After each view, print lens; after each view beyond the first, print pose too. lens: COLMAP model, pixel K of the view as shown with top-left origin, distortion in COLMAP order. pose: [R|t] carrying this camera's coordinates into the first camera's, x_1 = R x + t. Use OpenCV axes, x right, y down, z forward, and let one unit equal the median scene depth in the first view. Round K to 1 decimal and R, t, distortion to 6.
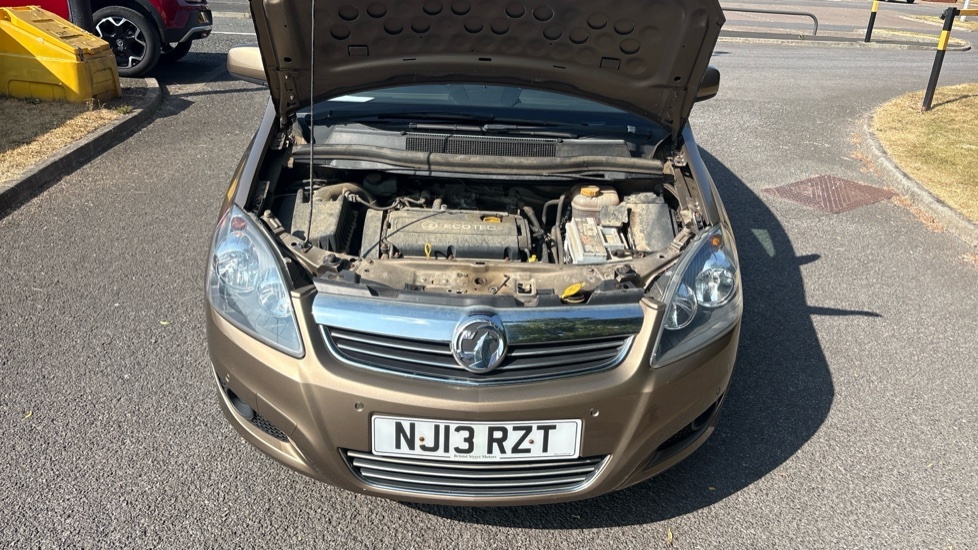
lens RADIAL K [[753.6, 0, 489.0], [0, 753.6, 275.0], [0, 0, 1]] dist [0.048941, -0.000421]
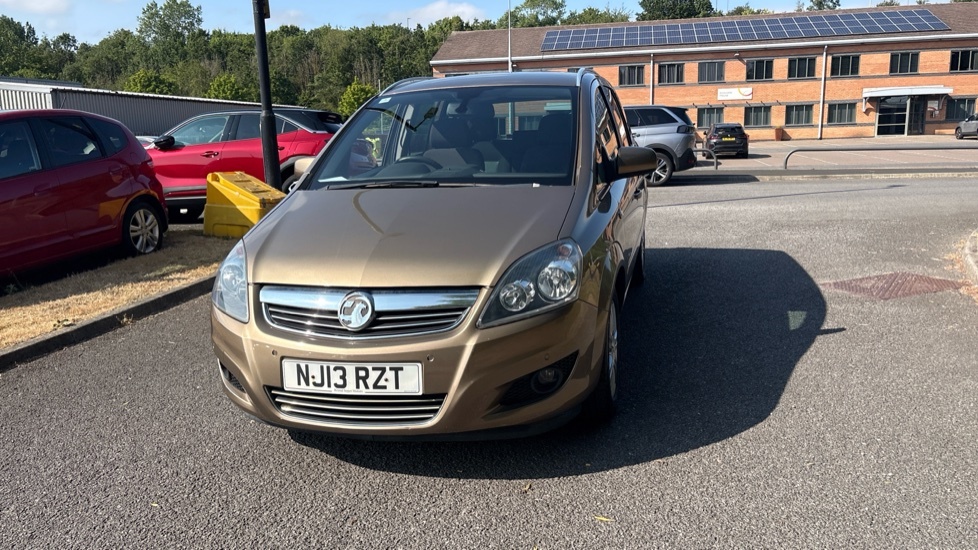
lens RADIAL K [[748.3, 0, 493.4], [0, 748.3, 247.3], [0, 0, 1]] dist [0.022658, -0.007908]
pose [[0.964842, -0.043124, -0.259267, 0.608684], [-0.022384, 0.969381, -0.244539, 0.315802], [0.261874, 0.241745, 0.934335, -0.282585]]
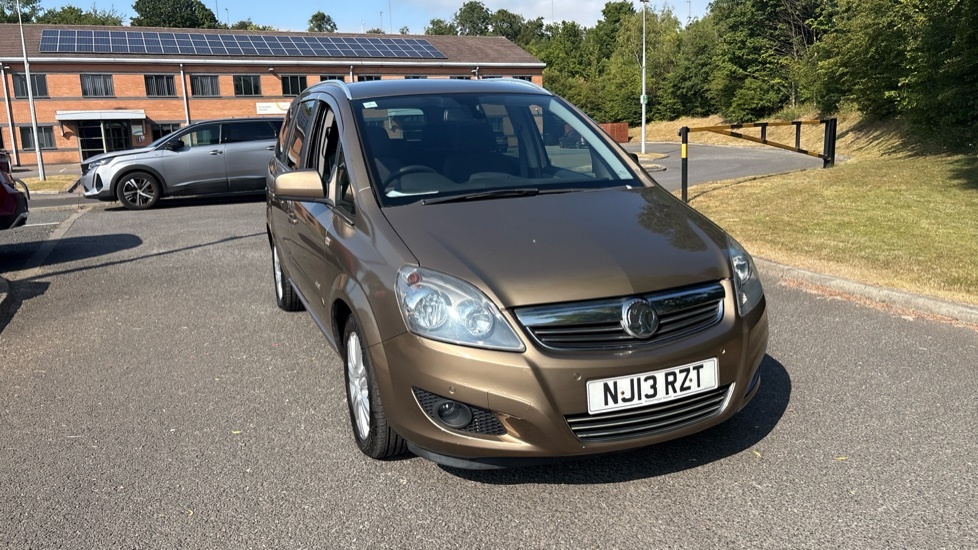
lens RADIAL K [[745.5, 0, 489.0], [0, 745.5, 275.0], [0, 0, 1]] dist [0.026985, -0.004924]
pose [[0.932445, -0.149217, 0.329061, -0.709688], [0.213583, 0.962215, -0.168891, 0.187637], [-0.291426, 0.227763, 0.929083, -0.207486]]
